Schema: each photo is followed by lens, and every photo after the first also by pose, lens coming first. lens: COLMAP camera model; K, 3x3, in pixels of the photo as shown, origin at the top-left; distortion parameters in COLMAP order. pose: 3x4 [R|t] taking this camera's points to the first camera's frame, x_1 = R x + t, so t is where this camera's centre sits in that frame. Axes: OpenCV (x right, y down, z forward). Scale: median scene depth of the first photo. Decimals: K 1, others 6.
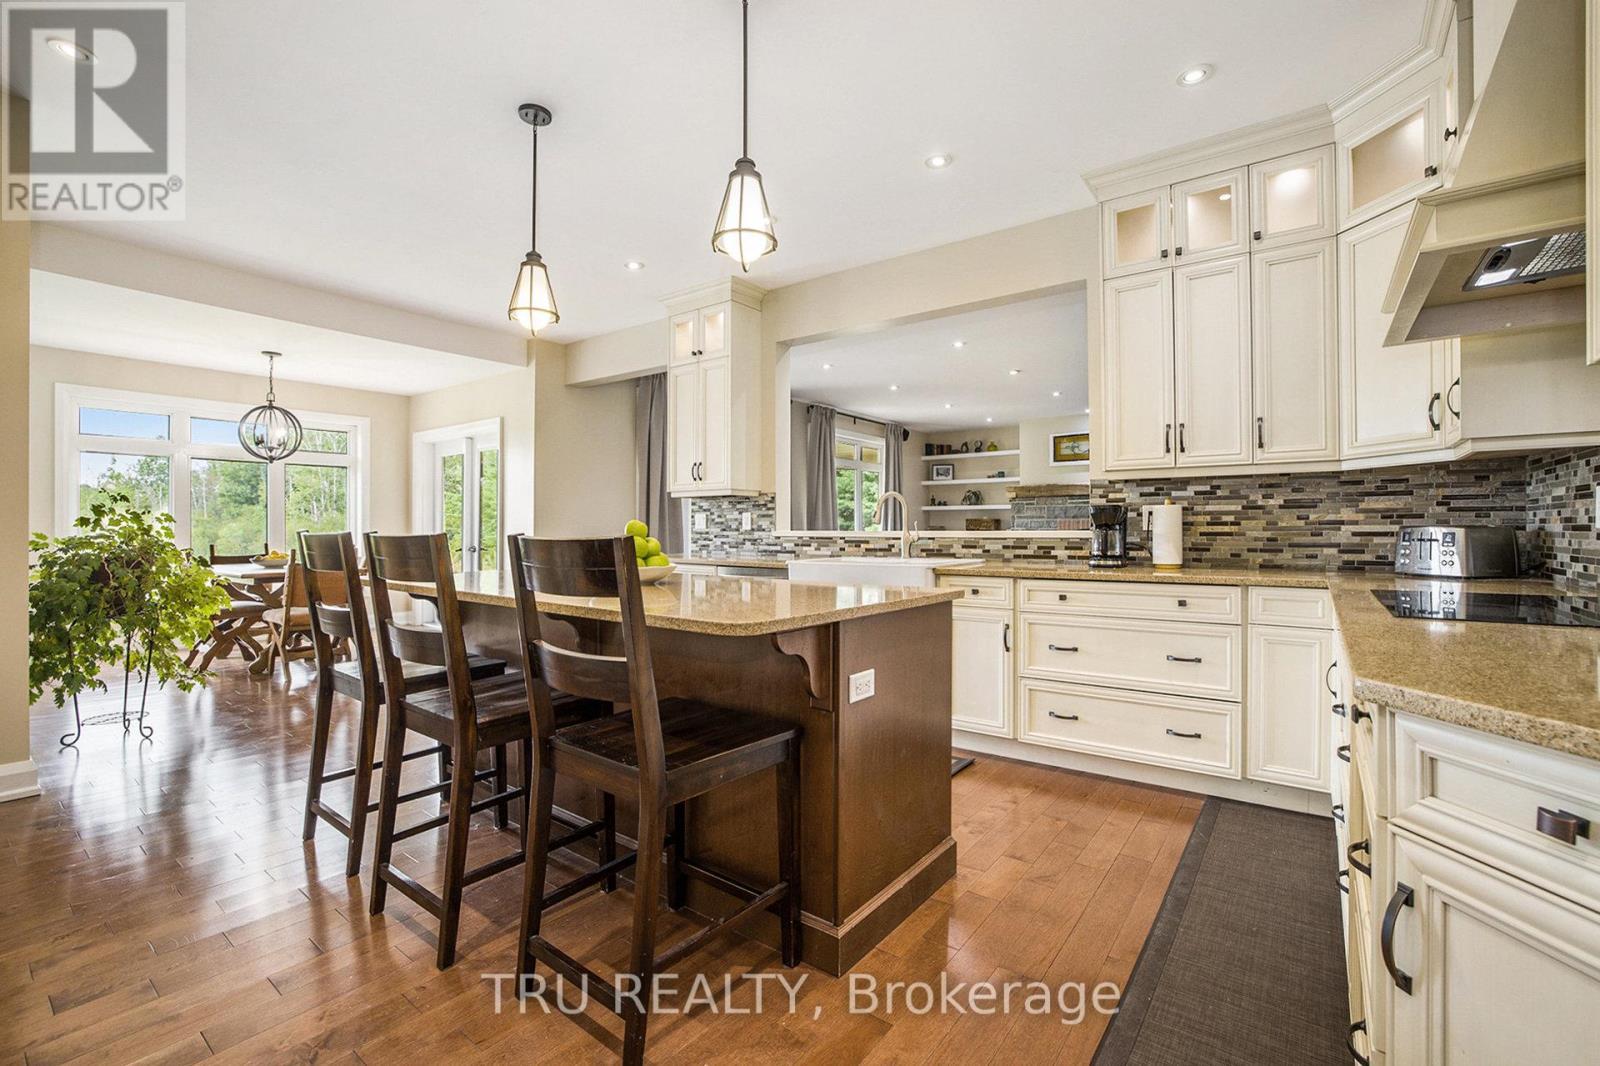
lens RADIAL K [[696.6, 0, 797.5], [0, 696.6, 525.0], [0, 0, 1]] dist [-0.030092, 0.003231]
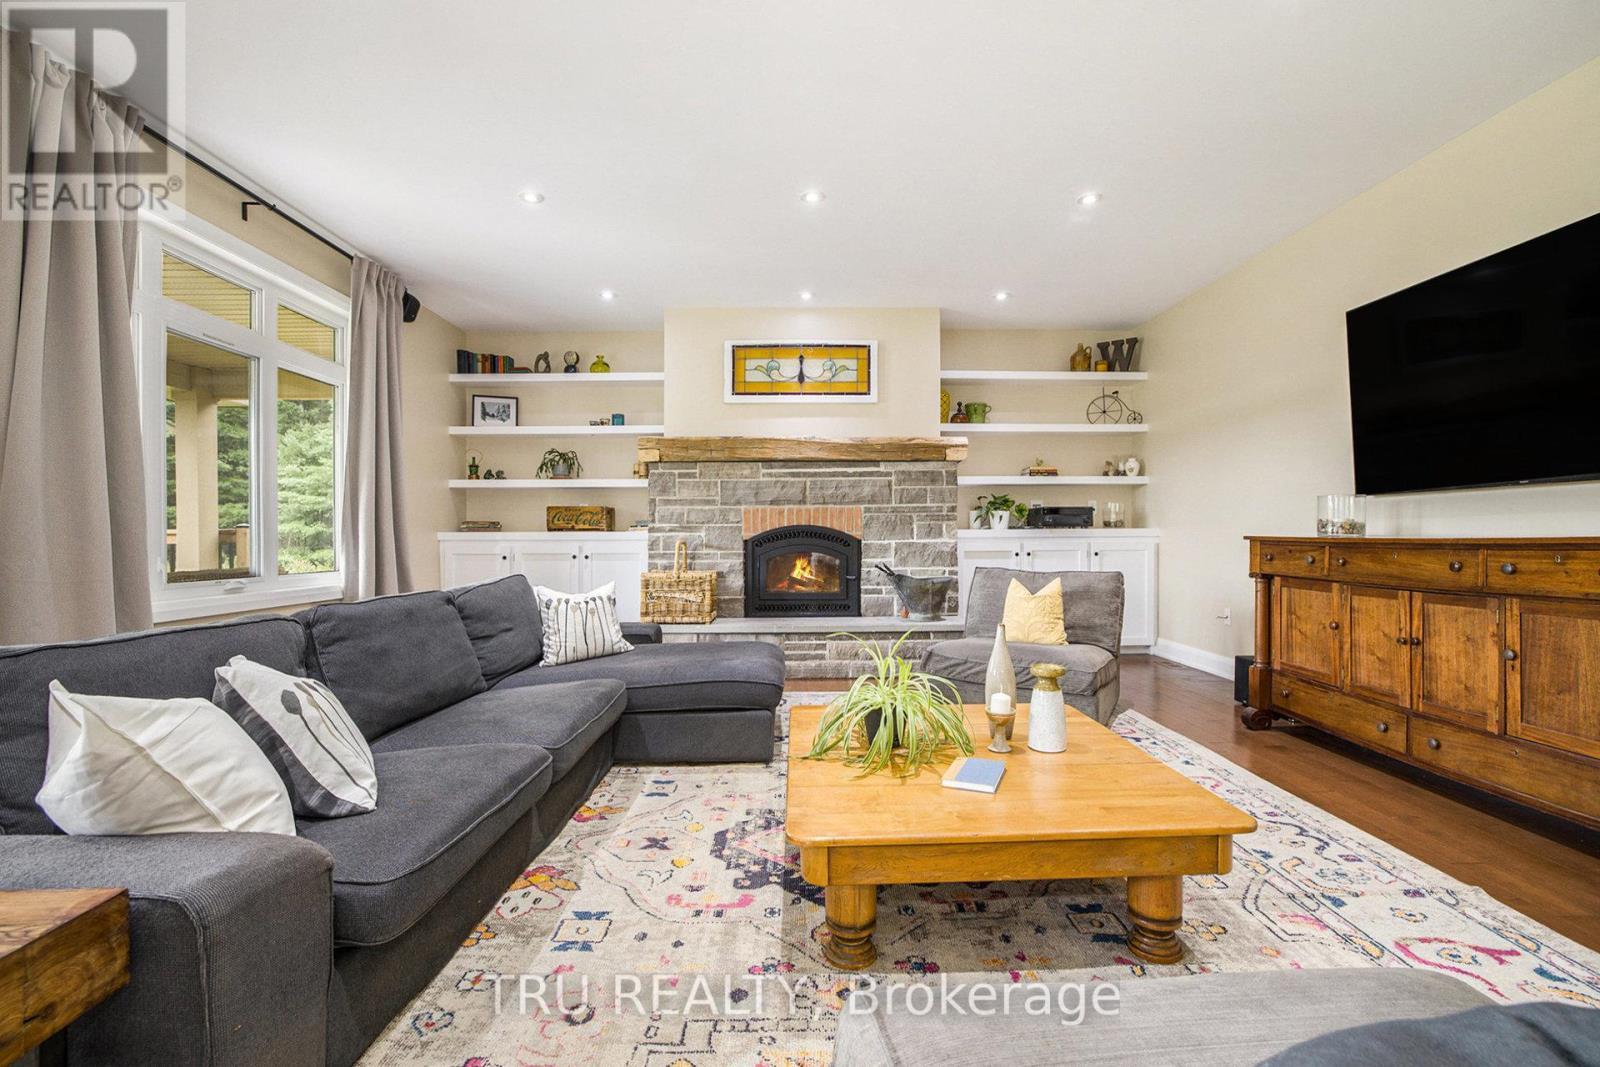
lens RADIAL K [[696.6, 0, 801.7], [0, 696.6, 540.3], [0, 0, 1]] dist [-0.030092, 0.003231]
pose [[0.791015, -0.005855, 0.611769, 0.094465], [-0.001493, 0.999933, 0.011500, 0.011163], [-0.611795, -0.010010, 0.790953, 0.562717]]
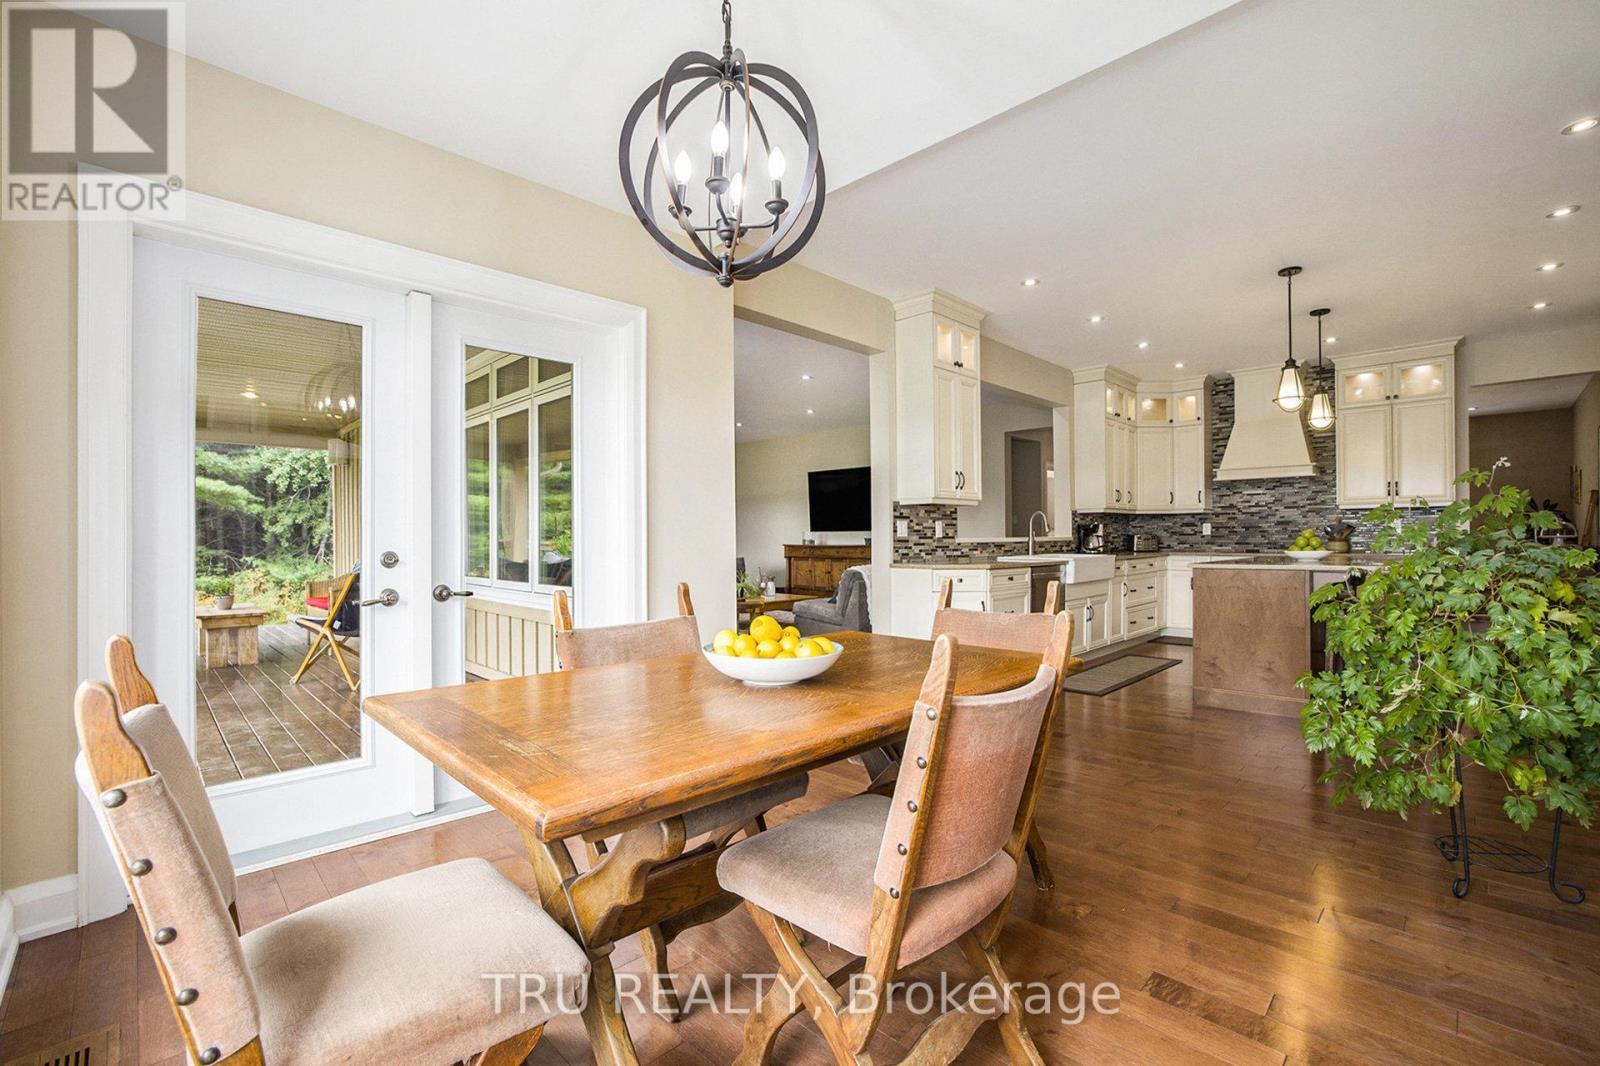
lens RADIAL K [[696.6, 0, 804.9], [0, 696.6, 540.9], [0, 0, 1]] dist [-0.030092, 0.003231]
pose [[0.150261, -0.002855, 0.988642, -0.564946], [0.001315, 0.999996, 0.002688, 0.004379], [-0.988646, 0.000896, 0.150264, 0.507925]]
